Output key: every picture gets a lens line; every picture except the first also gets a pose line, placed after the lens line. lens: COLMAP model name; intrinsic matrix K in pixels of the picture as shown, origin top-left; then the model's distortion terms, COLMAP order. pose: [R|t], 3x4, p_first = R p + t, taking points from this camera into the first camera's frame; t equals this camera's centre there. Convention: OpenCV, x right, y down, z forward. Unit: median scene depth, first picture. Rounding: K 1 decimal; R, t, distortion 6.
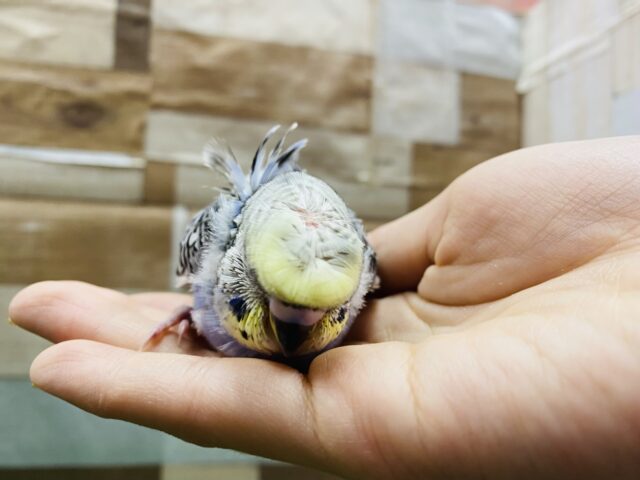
lens RADIAL K [[482.6, 0, 320.2], [0, 482.6, 241.0], [0, 0, 1]] dist [0.012803, -0.002993]
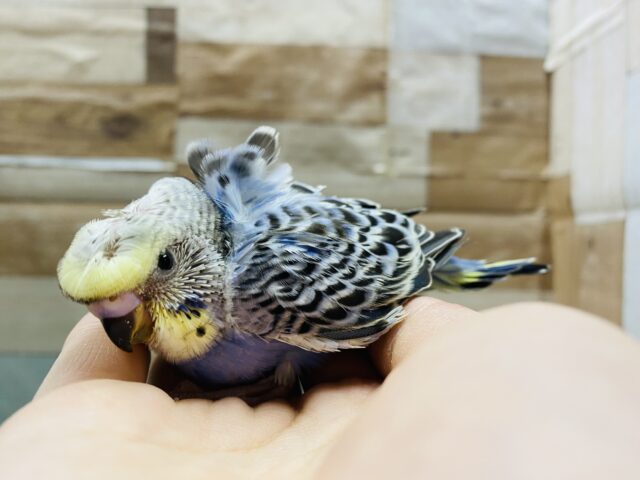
lens RADIAL K [[482.6, 0, 320.6], [0, 482.6, 241.3], [0, 0, 1]] dist [0.012803, -0.002993]
pose [[0.983573, -0.020466, -0.179345, 0.152596], [0.025735, 0.999301, 0.027102, -0.010971], [0.178665, -0.031272, 0.983413, -0.032386]]
